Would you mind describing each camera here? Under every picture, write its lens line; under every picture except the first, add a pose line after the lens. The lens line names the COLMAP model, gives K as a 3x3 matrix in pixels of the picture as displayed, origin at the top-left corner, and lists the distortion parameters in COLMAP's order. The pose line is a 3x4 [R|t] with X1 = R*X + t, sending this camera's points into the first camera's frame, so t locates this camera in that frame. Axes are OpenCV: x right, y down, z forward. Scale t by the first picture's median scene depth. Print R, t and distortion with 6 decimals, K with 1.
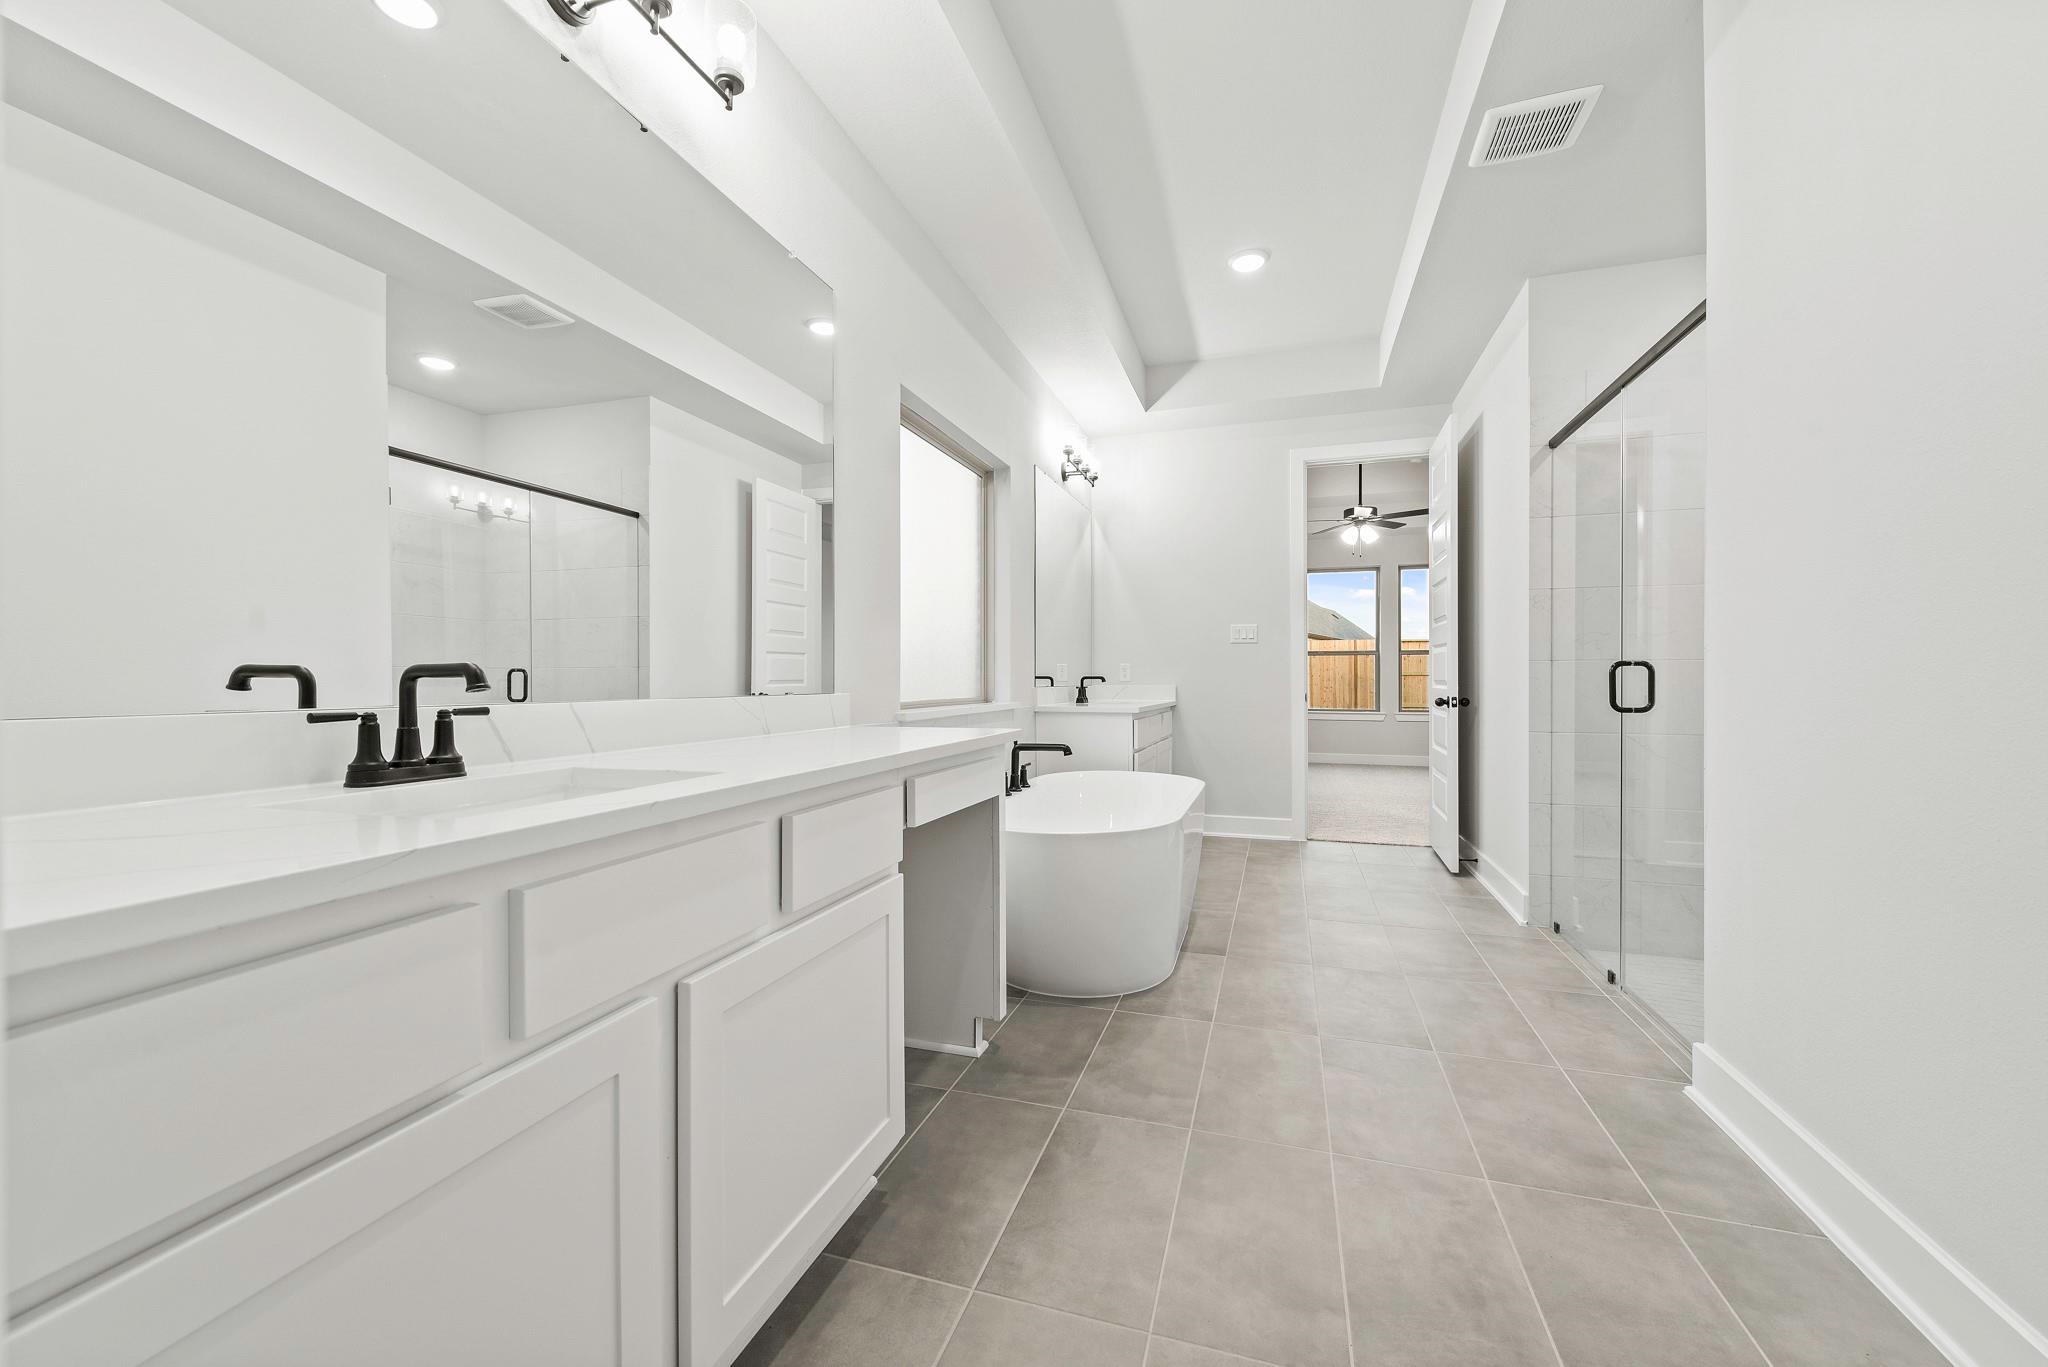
lens RADIAL K [[798.3, 0, 1024.0], [0, 798.3, 683.5], [0, 0, 1]] dist [0.002324, 0.000359]
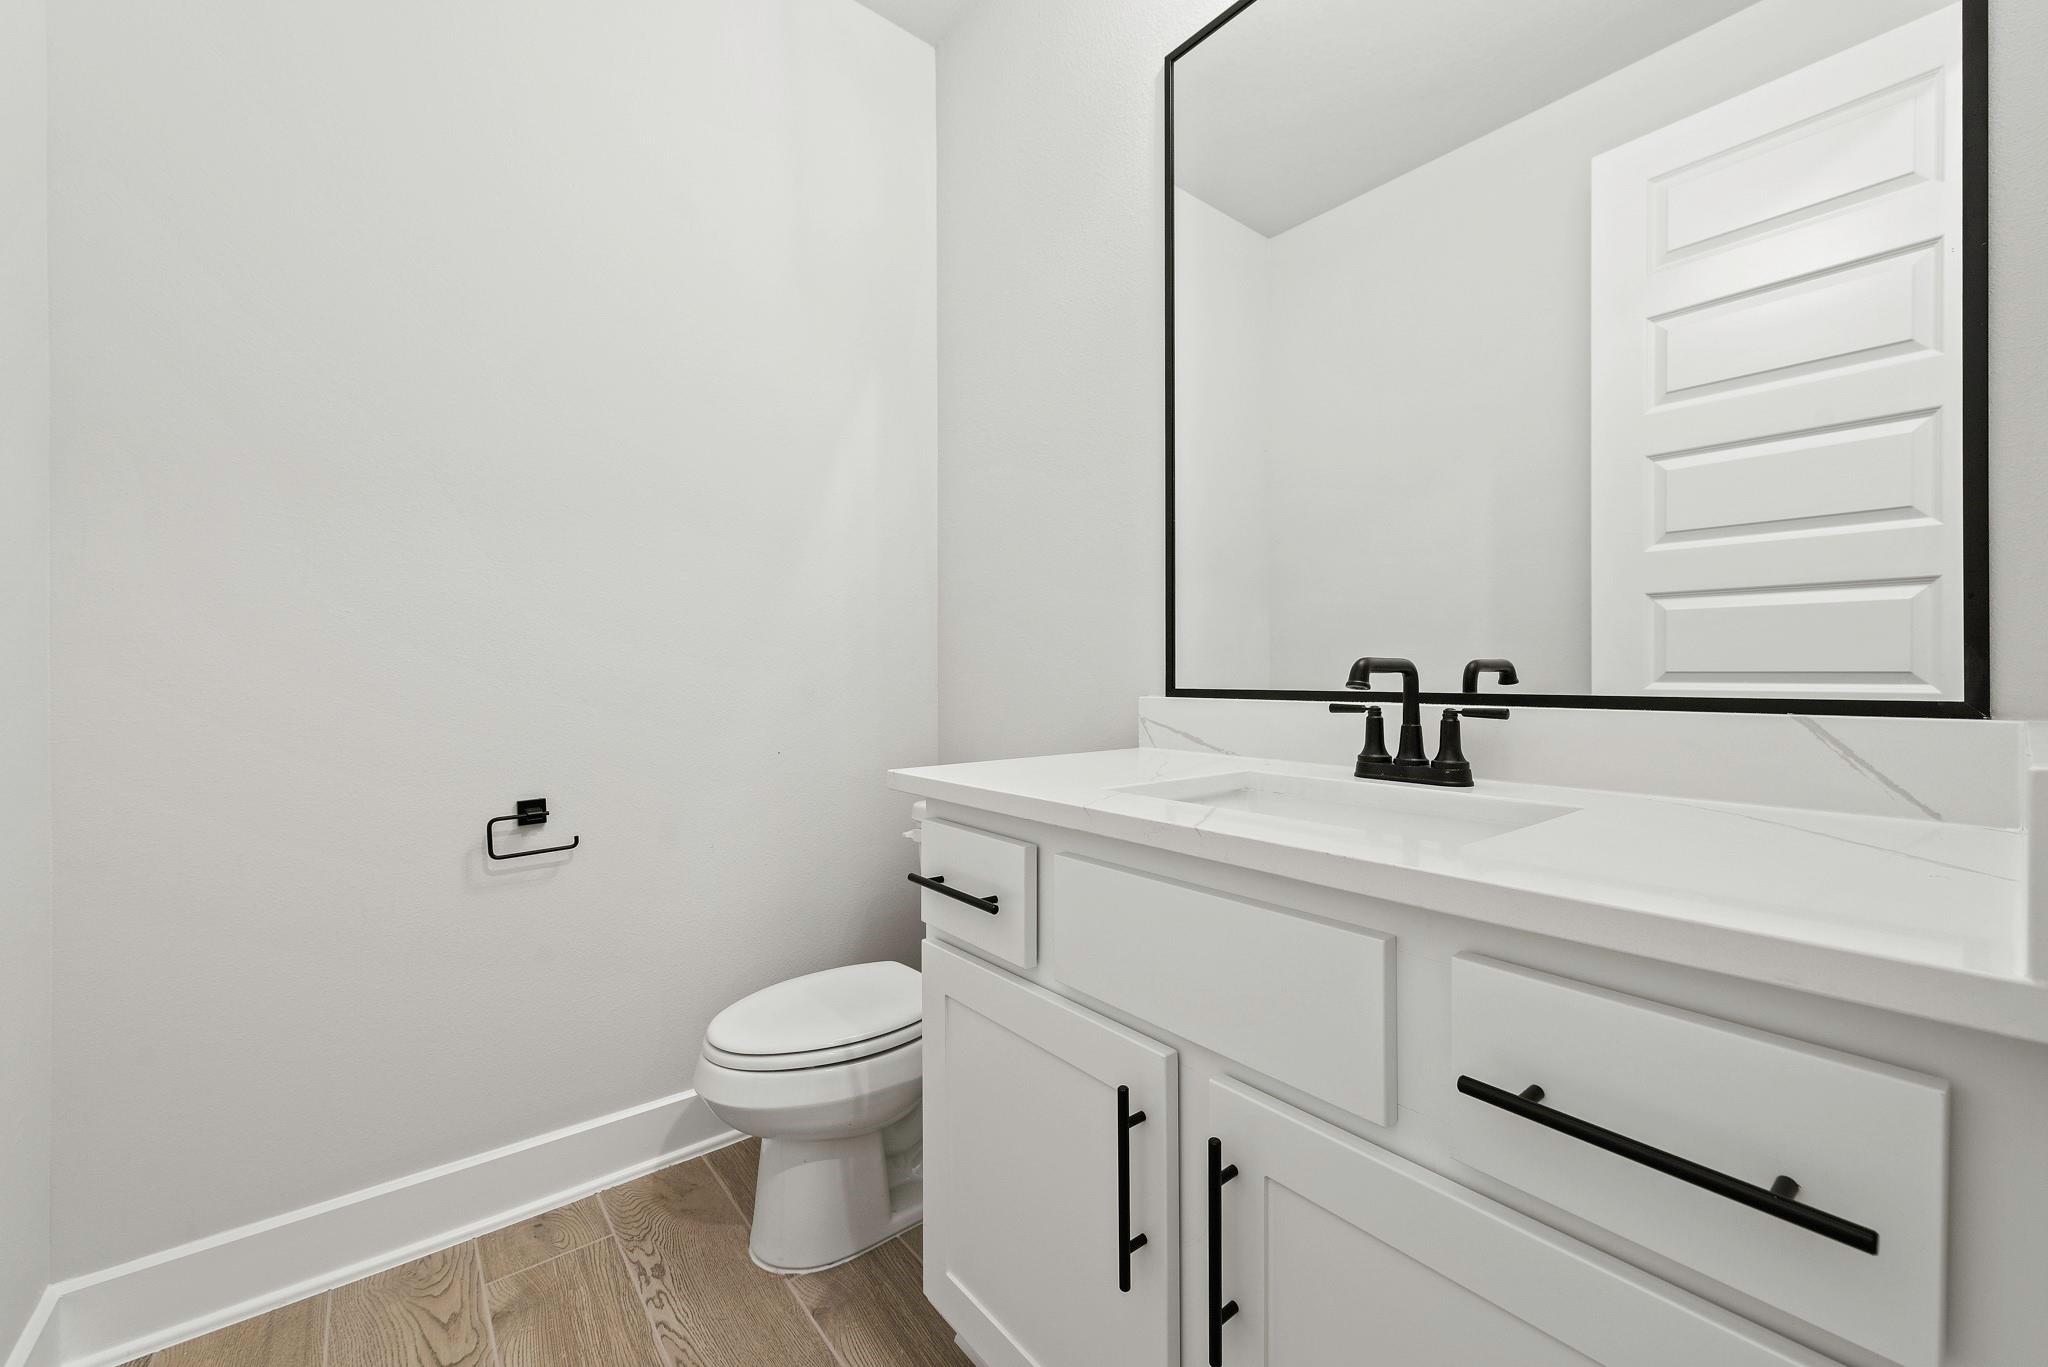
lens RADIAL K [[802.3, 0, 990.7], [0, 802.3, 684.9], [0, 0, 1]] dist [-0.000103, 0.000042]
pose [[-0.562171, 0.011523, -0.826941, 0.482312], [0.001279, 0.999914, 0.013064, -0.007808], [0.827020, 0.006286, -0.562137, 1.876886]]
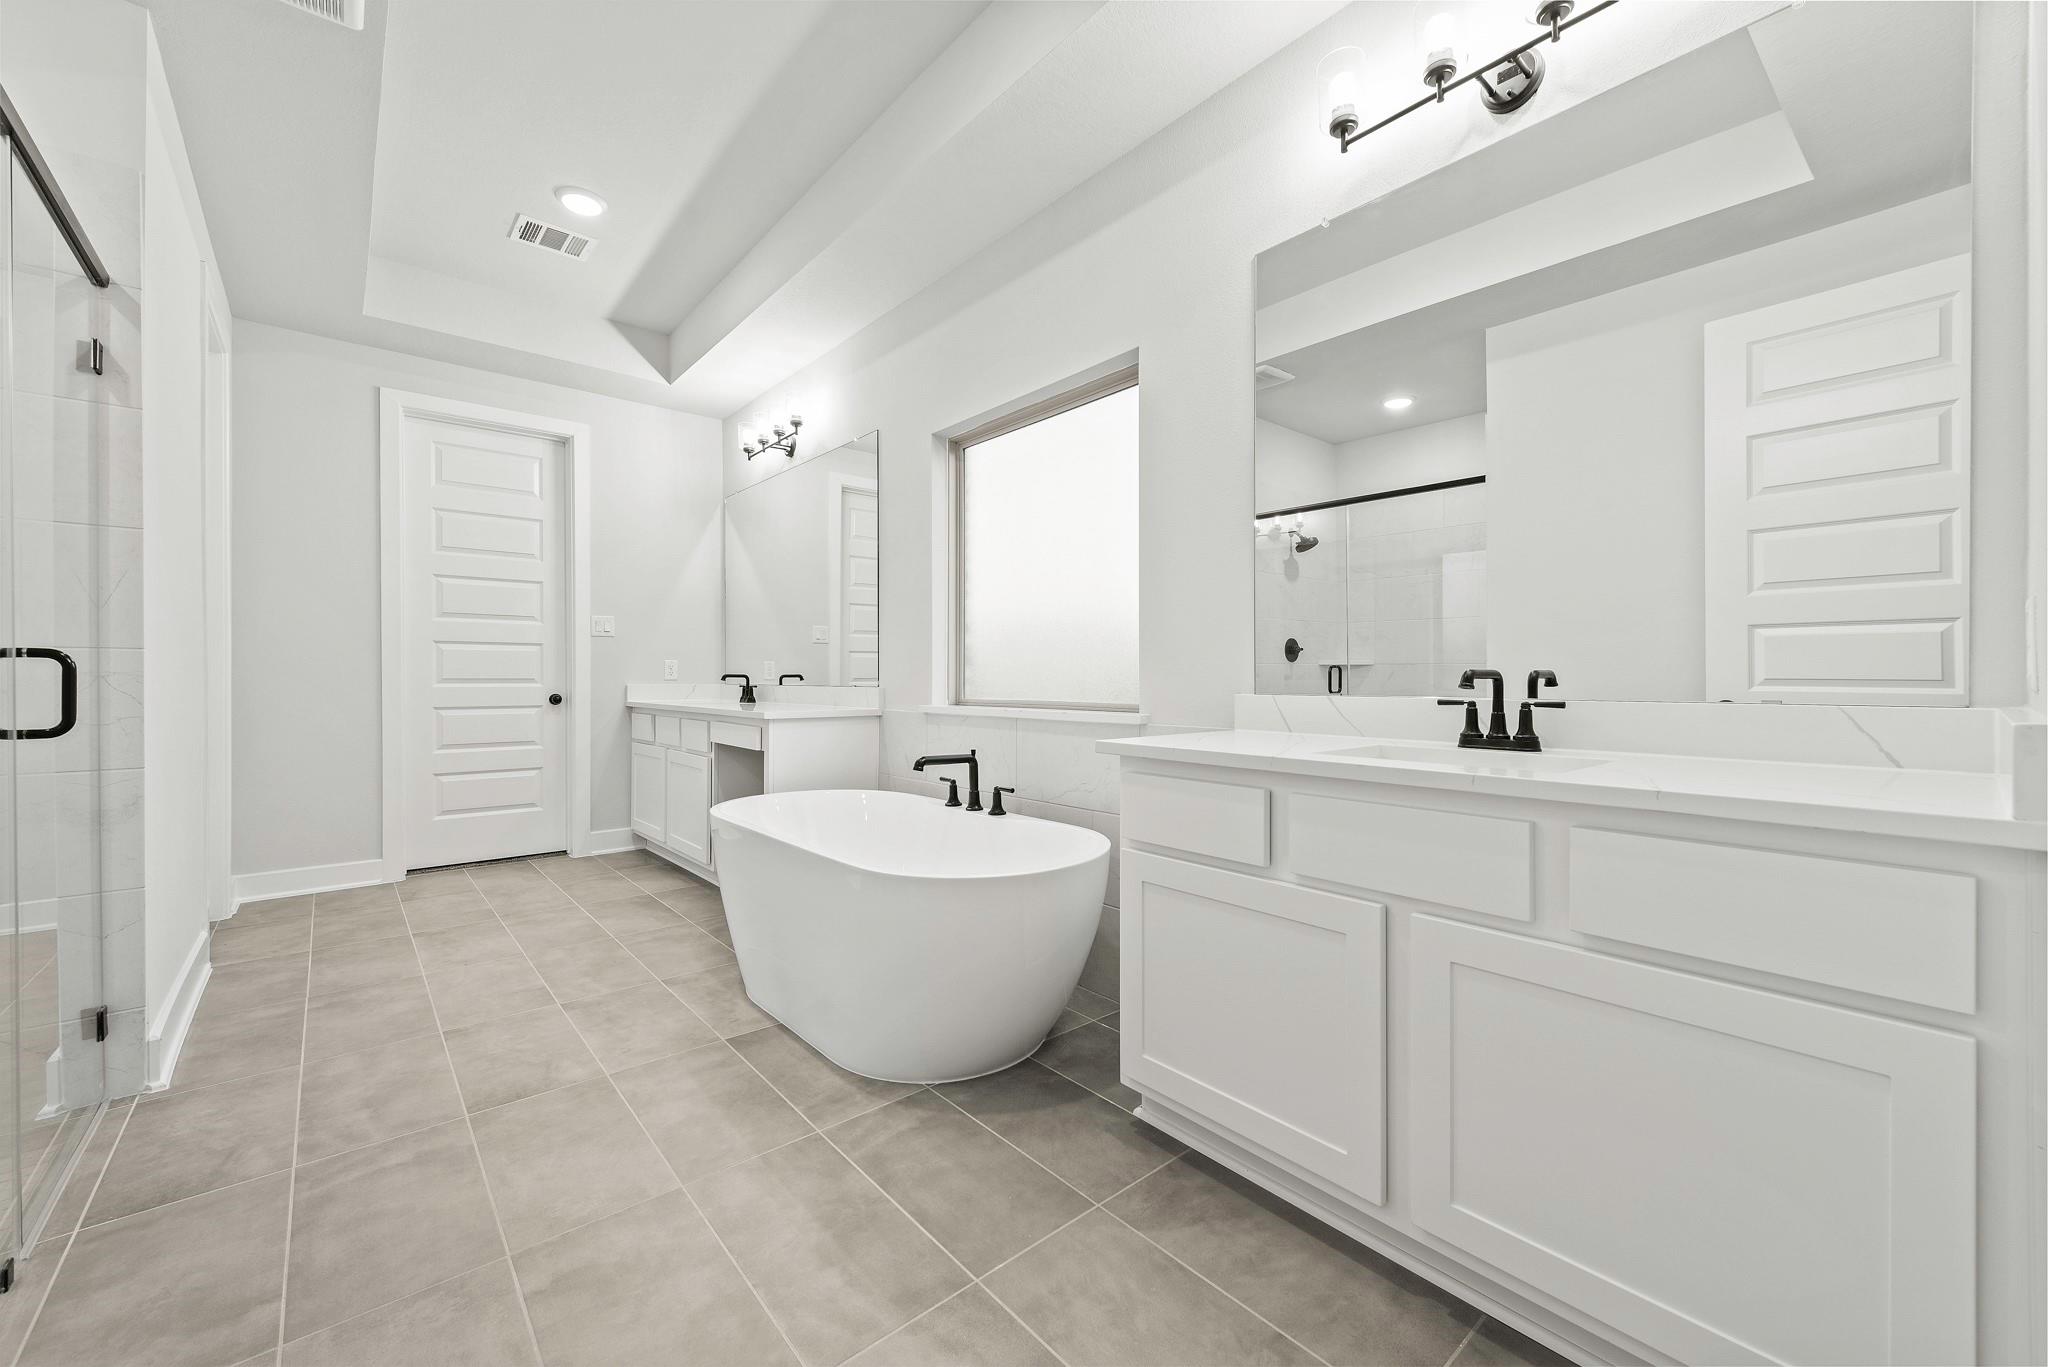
lens RADIAL K [[798.3, 0, 1024.0], [0, 798.3, 683.5], [0, 0, 1]] dist [0.002324, 0.000359]
pose [[-0.517777, 0.012502, -0.855424, 0.835548], [-0.004515, 0.999839, 0.017345, -0.016085], [0.855504, 0.012843, -0.517638, 1.813617]]
